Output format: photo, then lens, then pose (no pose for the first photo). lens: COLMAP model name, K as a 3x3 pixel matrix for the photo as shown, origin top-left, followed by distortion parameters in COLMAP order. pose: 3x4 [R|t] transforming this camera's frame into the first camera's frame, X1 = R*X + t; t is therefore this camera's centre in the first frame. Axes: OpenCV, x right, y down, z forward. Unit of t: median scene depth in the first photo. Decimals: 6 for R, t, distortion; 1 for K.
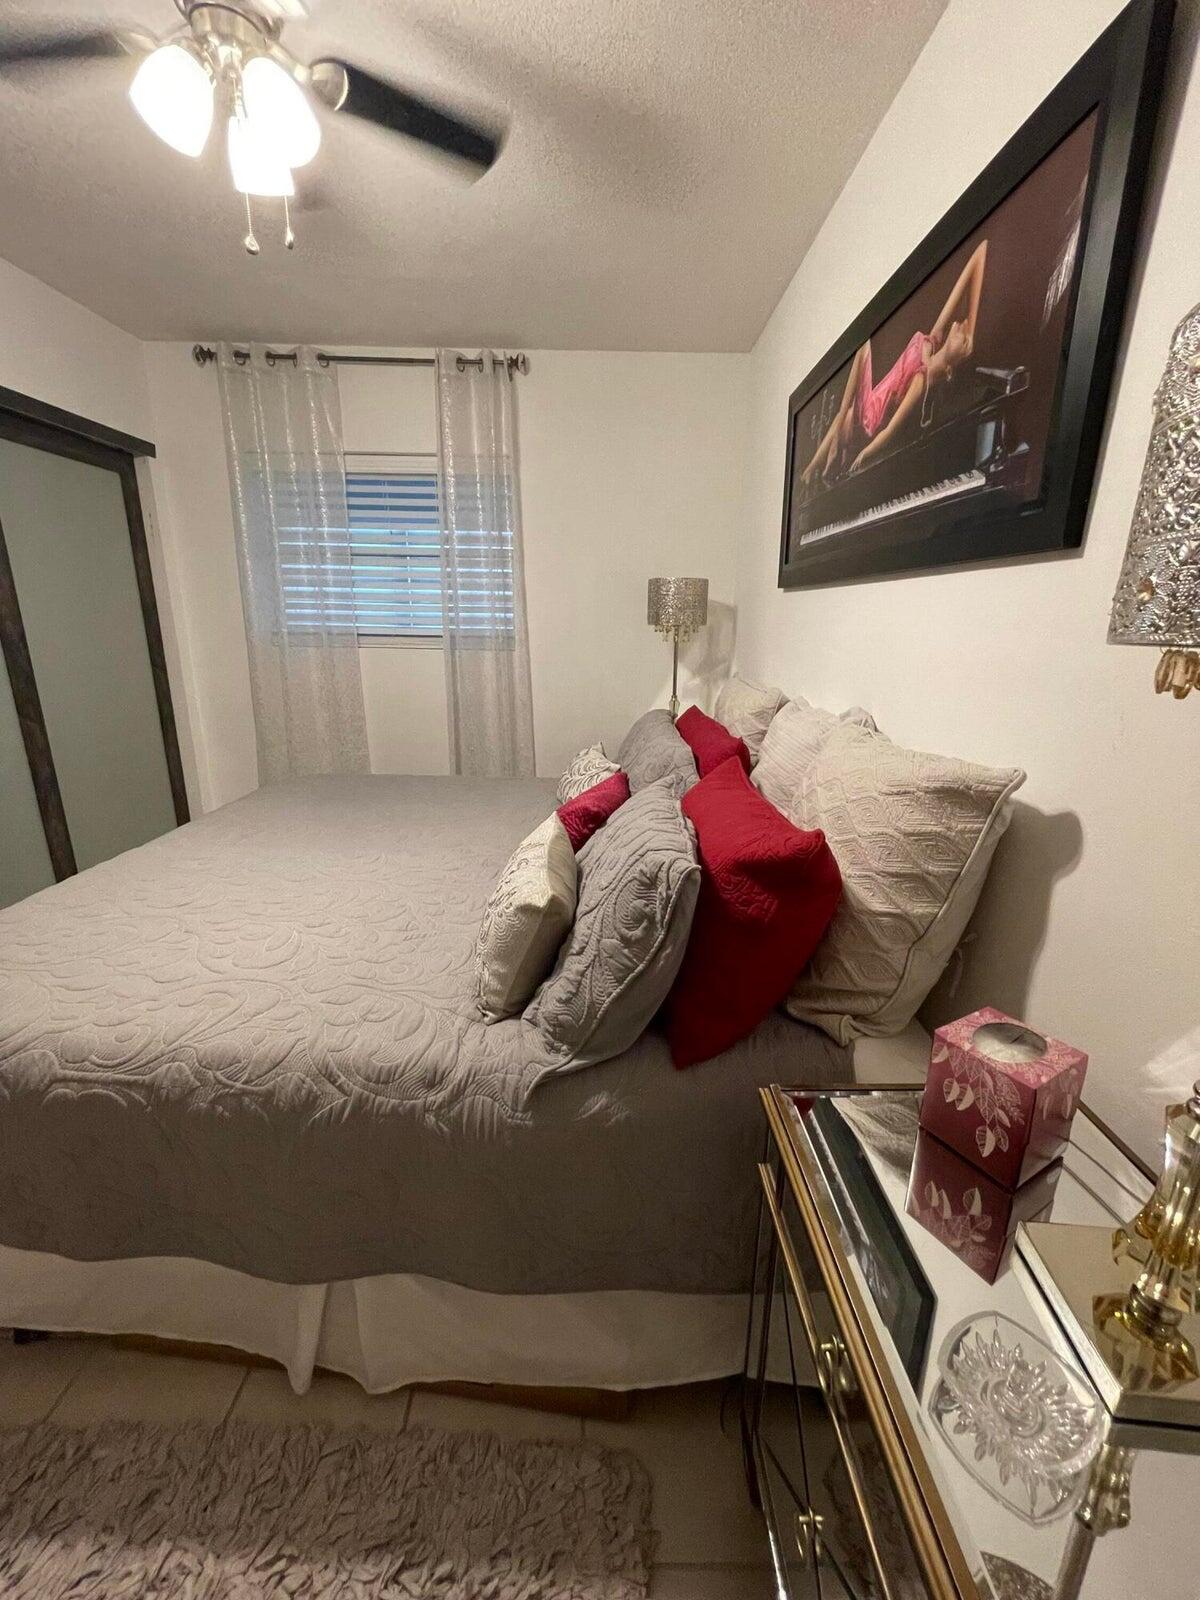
lens RADIAL K [[644.9, 0, 600.0], [0, 644.9, 800.0], [0, 0, 1]] dist [-0.001612, -0.000029]
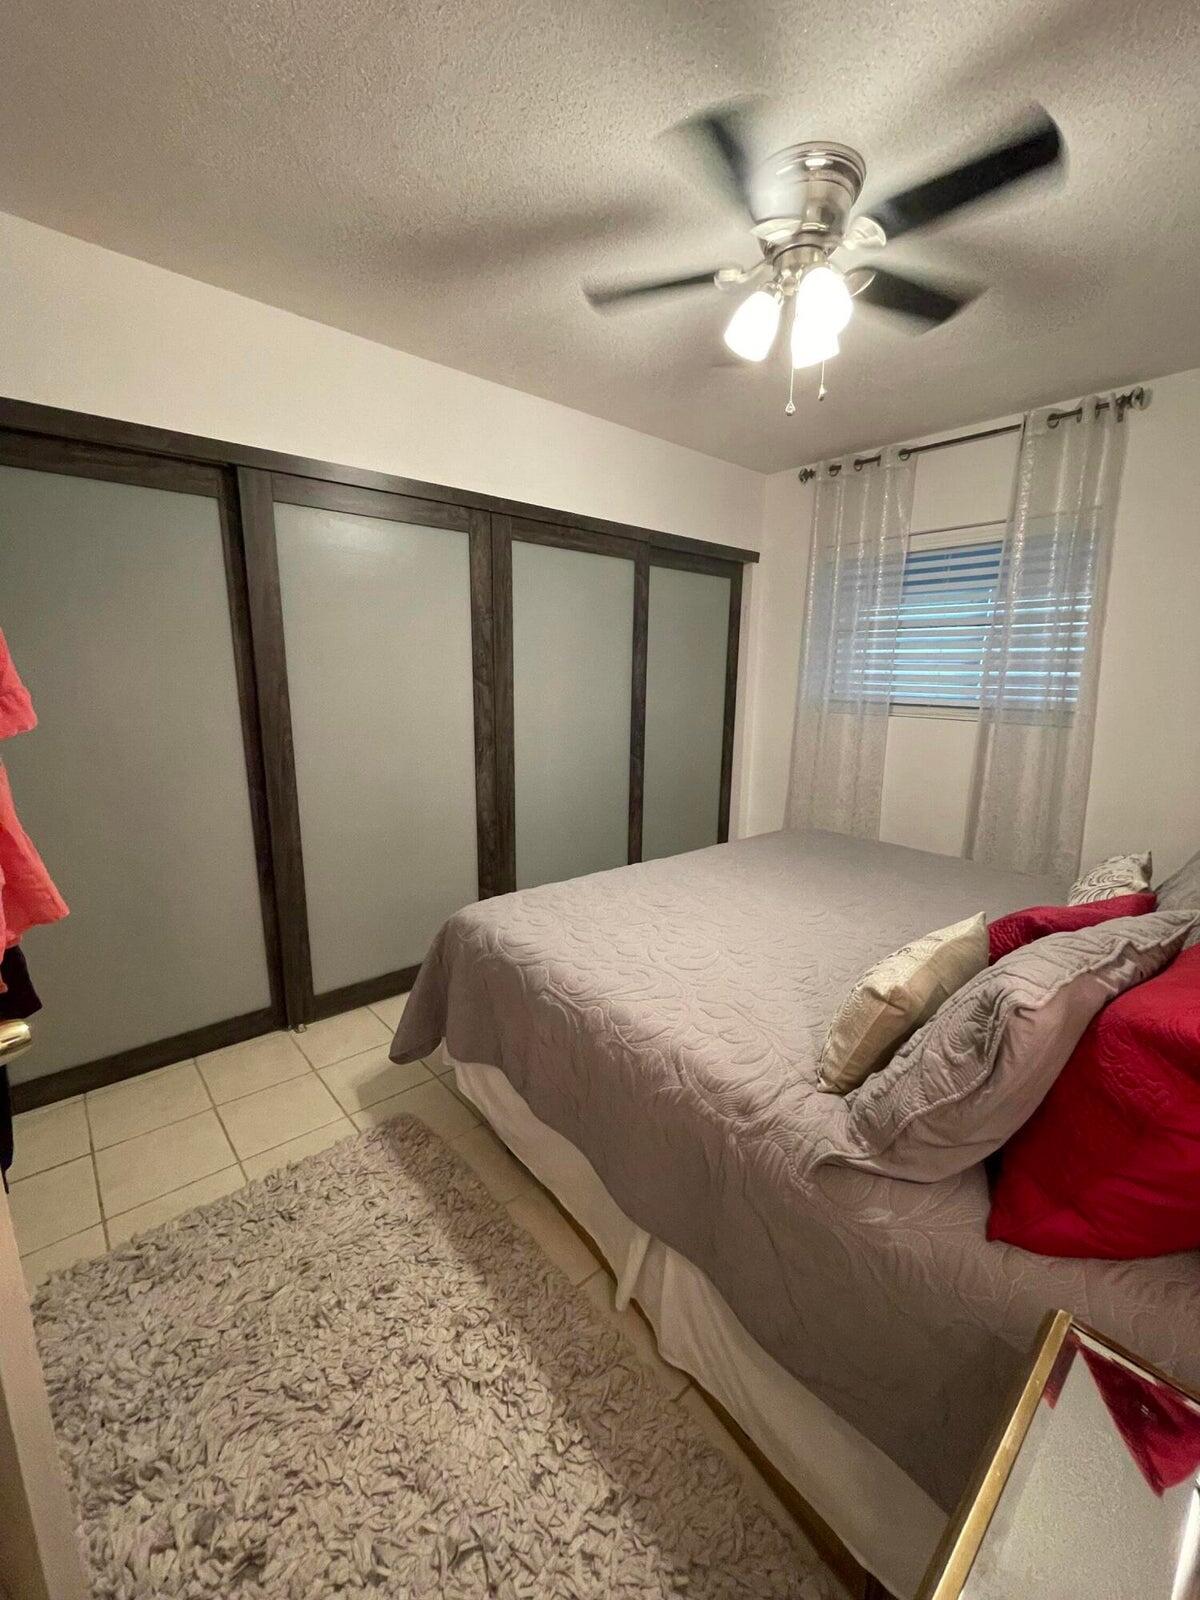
lens RADIAL K [[644.9, 0, 600.0], [0, 644.9, 800.0], [0, 0, 1]] dist [-0.001612, -0.000029]
pose [[0.657132, 0.138545, -0.740934, 0.232489], [-0.205707, 0.978614, 0.000547, -0.026606], [0.725163, 0.152056, 0.671578, -0.009158]]
